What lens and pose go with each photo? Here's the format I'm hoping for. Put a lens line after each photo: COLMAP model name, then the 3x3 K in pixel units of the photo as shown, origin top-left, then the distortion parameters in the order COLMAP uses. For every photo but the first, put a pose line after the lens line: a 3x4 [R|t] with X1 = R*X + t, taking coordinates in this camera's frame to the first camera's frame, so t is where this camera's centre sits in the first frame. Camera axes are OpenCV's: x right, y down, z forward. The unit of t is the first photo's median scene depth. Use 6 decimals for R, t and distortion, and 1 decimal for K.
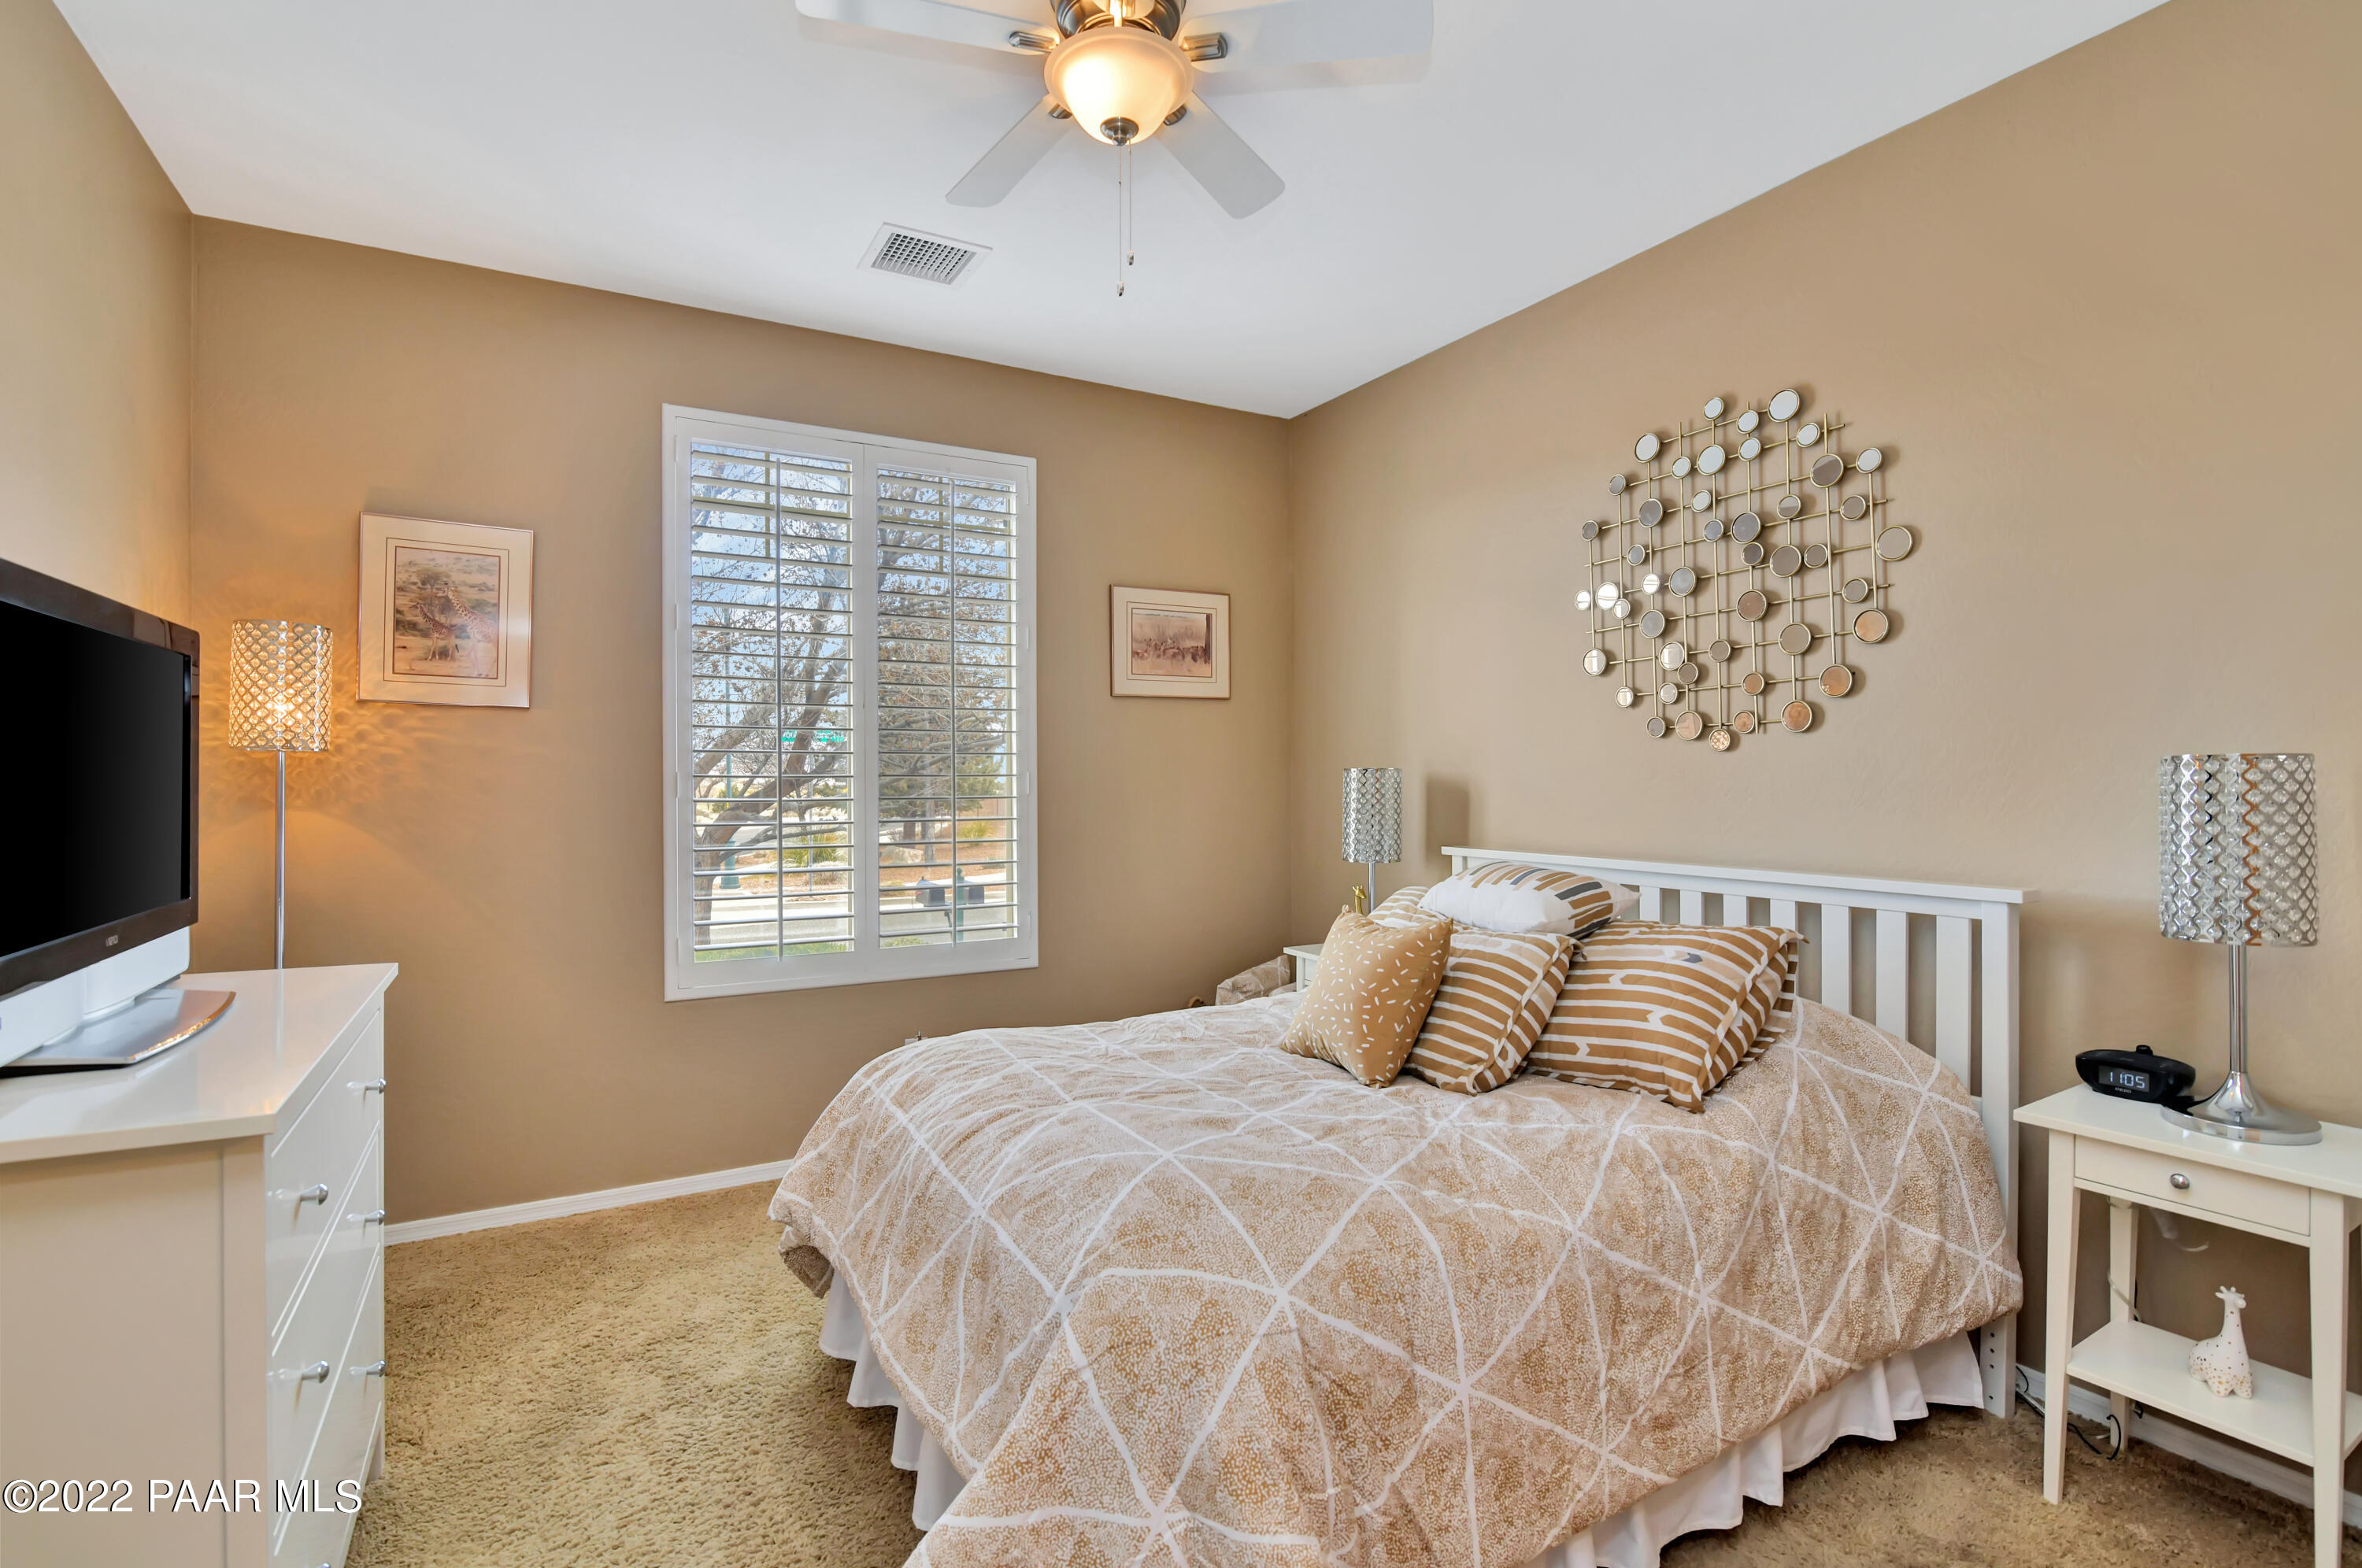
lens RADIAL K [[1087.3, 0, 1176.9], [0, 1087.3, 783.0], [0, 0, 1]] dist [-0.001824, -0.000720]
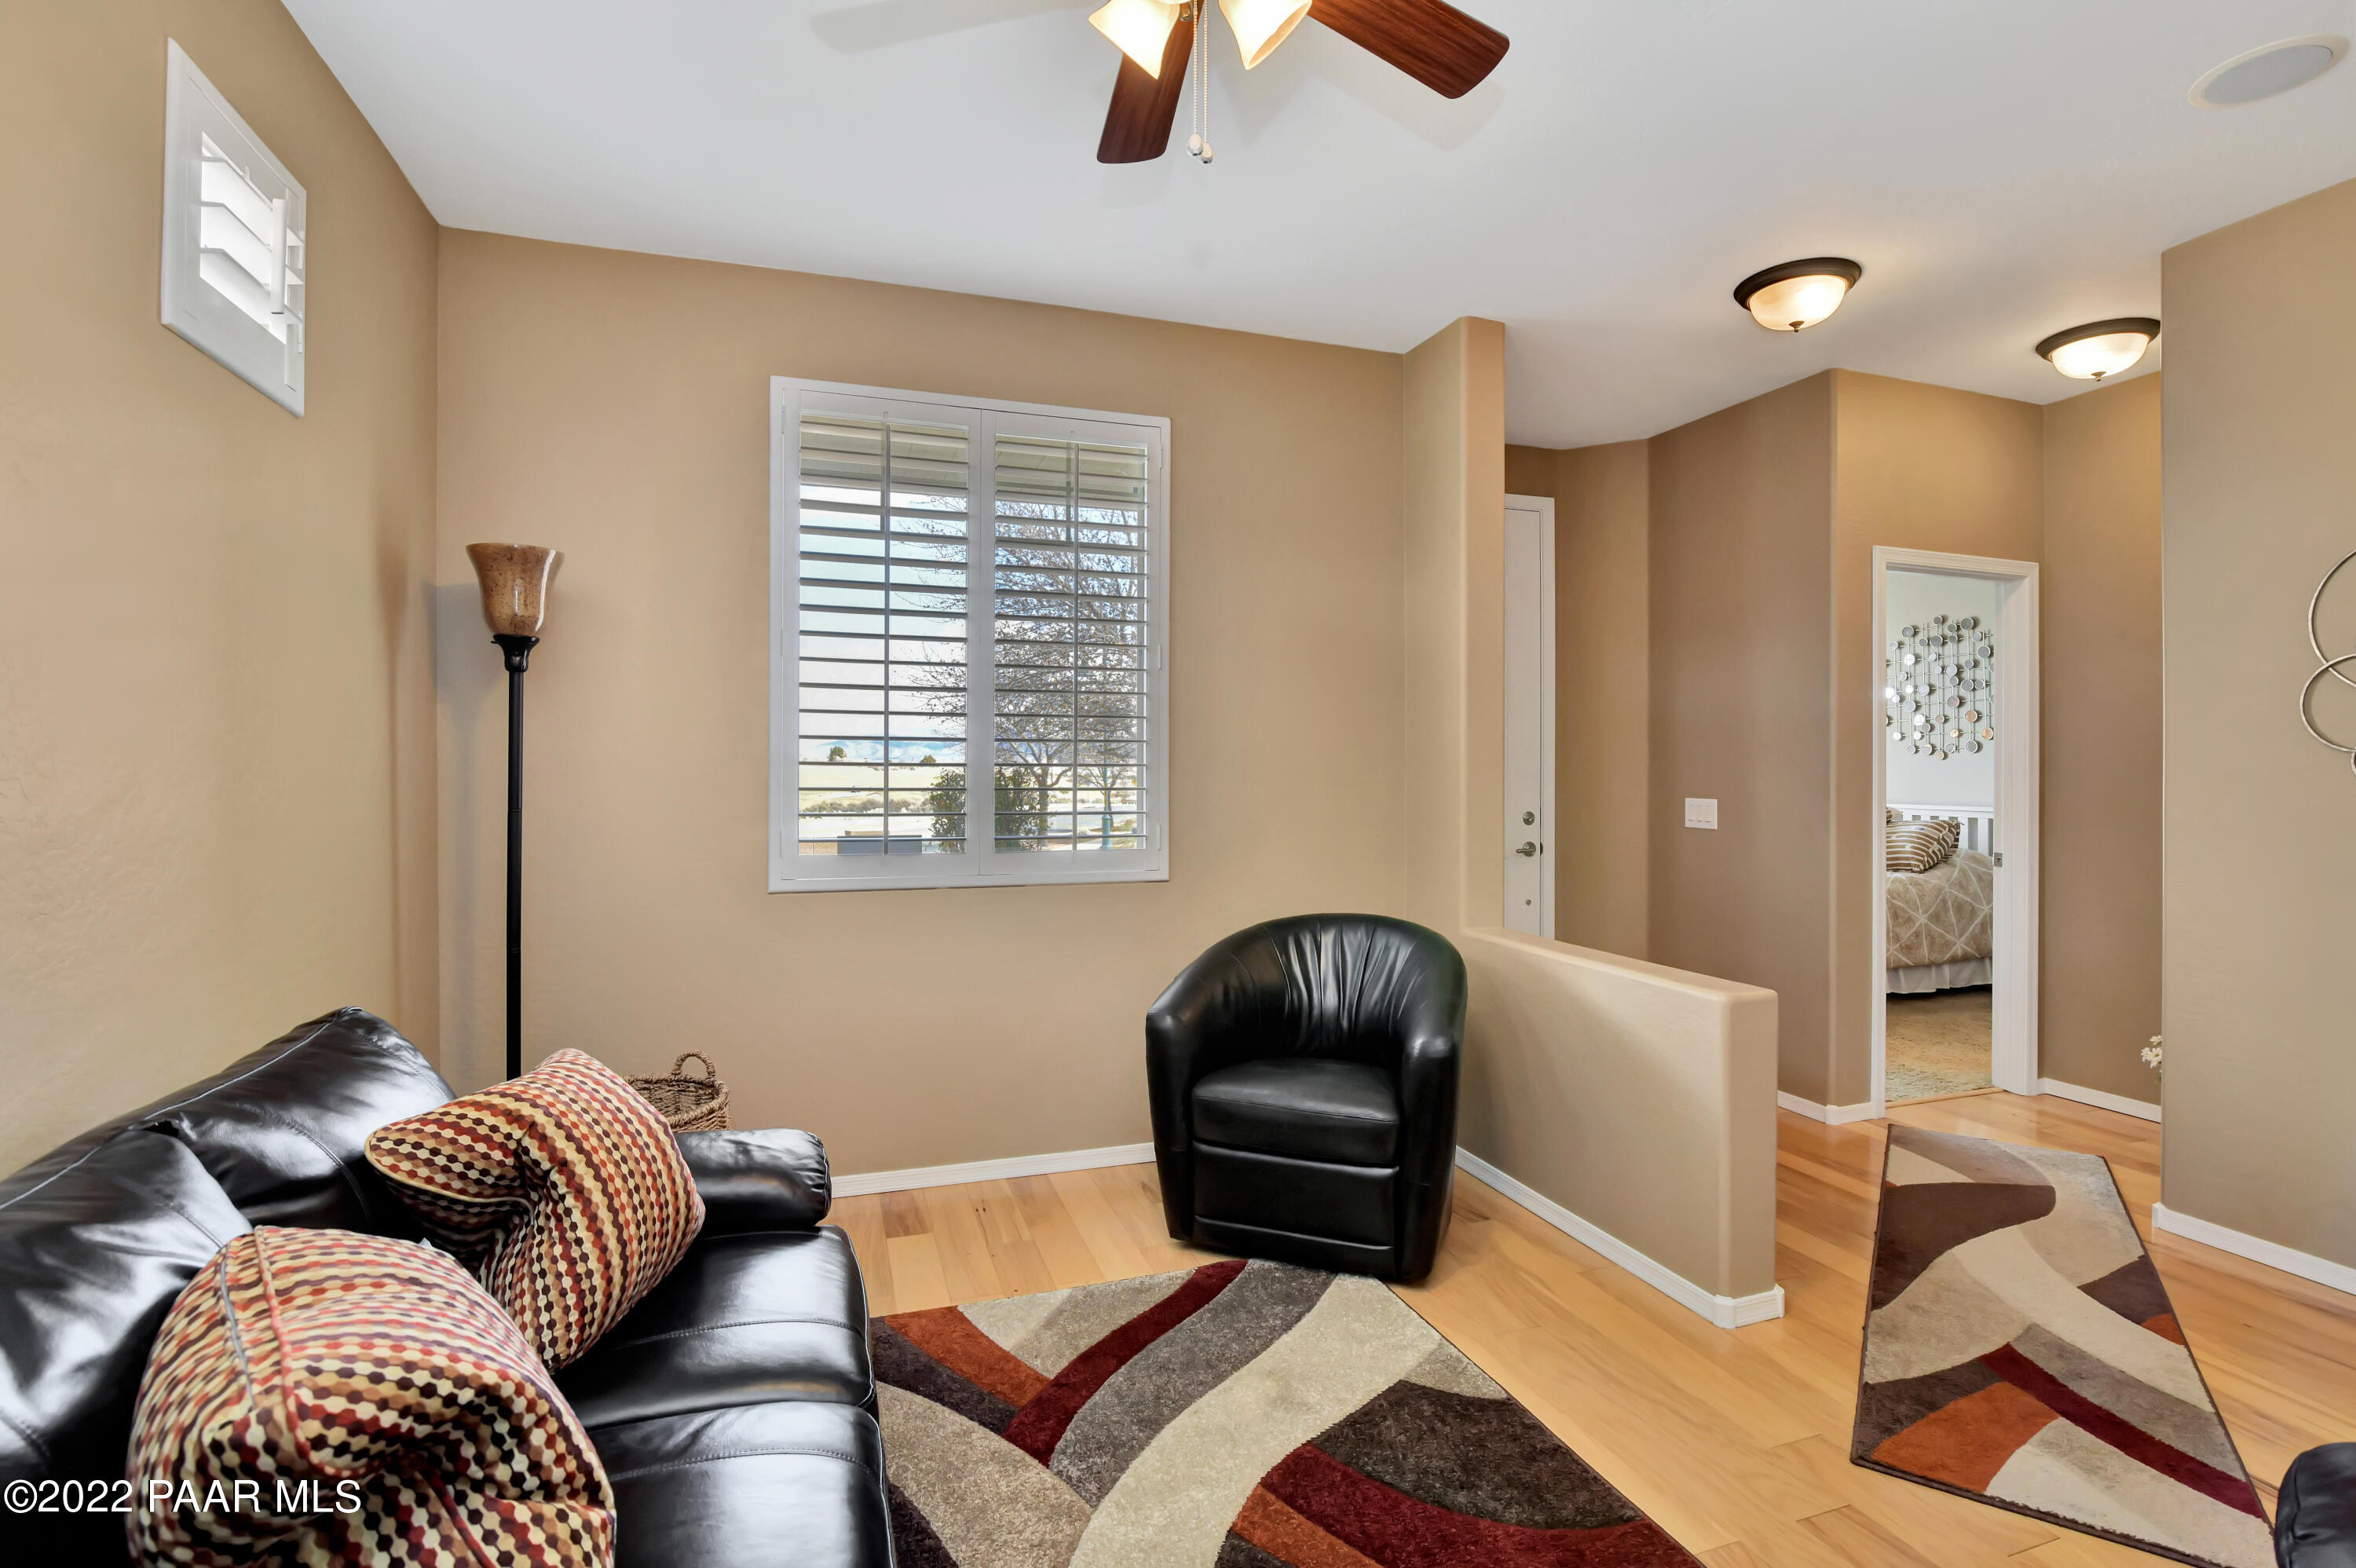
lens RADIAL K [[1084.5, 0, 1180.1], [0, 1084.5, 775.8], [0, 0, 1]] dist [-0.001824, -0.000720]
pose [[0.981502, -0.001640, -0.191444, -0.759483], [0.002924, 0.999975, 0.006423, -0.013334], [0.191429, -0.006864, 0.981483, -1.832928]]
